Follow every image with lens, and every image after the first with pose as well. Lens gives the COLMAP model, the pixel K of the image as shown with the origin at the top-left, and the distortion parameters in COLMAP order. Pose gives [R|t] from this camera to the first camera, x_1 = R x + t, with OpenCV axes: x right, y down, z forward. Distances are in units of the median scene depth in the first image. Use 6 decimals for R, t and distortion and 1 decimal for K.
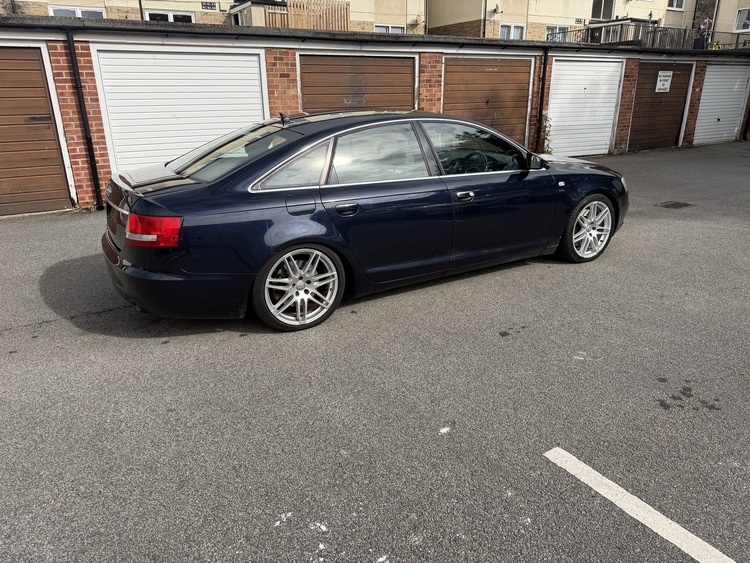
lens RADIAL K [[523.0, 0, 373.2], [0, 523.0, 279.6], [0, 0, 1]] dist [0.037755, -0.054954]
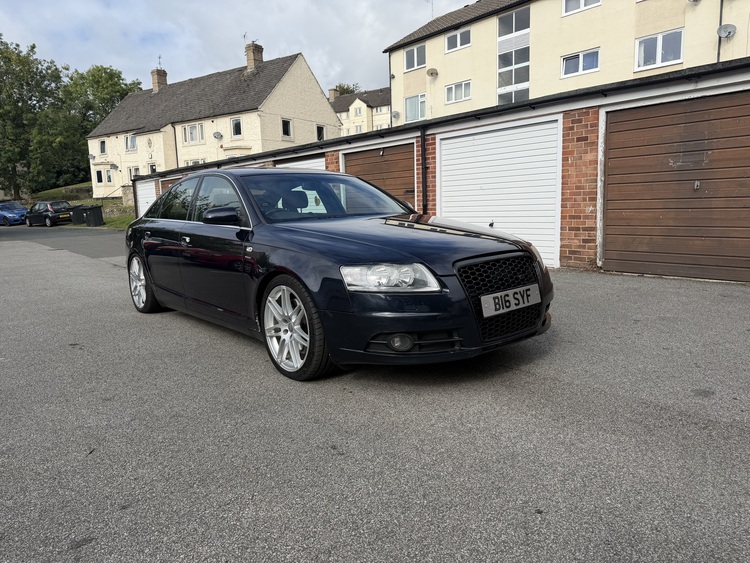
lens RADIAL K [[523.0, 0, 380.8], [0, 523.0, 284.4], [0, 0, 1]] dist [0.037755, -0.054954]
pose [[0.173180, 0.151301, -0.973199, 0.724831], [-0.303185, 0.948335, 0.093484, -0.165410], [0.937063, 0.278870, 0.210105, 0.658768]]
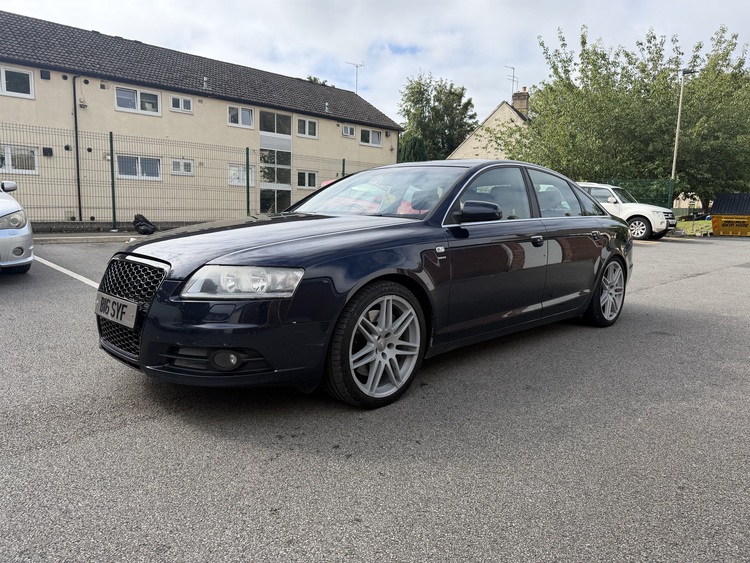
lens RADIAL K [[523.0, 0, 372.3], [0, 523.0, 282.8], [0, 0, 1]] dist [0.037755, -0.054954]
pose [[-0.967692, 0.022051, -0.251169, 0.260467], [-0.098528, 0.883887, 0.457204, -0.345497], [0.232087, 0.467180, -0.853158, 1.187888]]
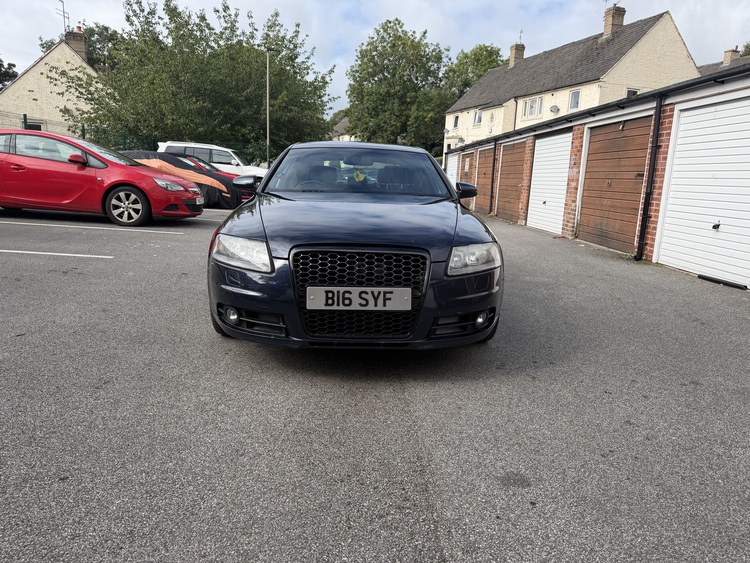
lens RADIAL K [[523.0, 0, 377.9], [0, 523.0, 287.7], [0, 0, 1]] dist [0.037755, -0.054954]
pose [[-0.463825, 0.171438, -0.869181, 0.650209], [-0.329611, 0.877273, 0.348926, -0.284837], [0.822328, 0.448332, -0.350393, 0.982056]]
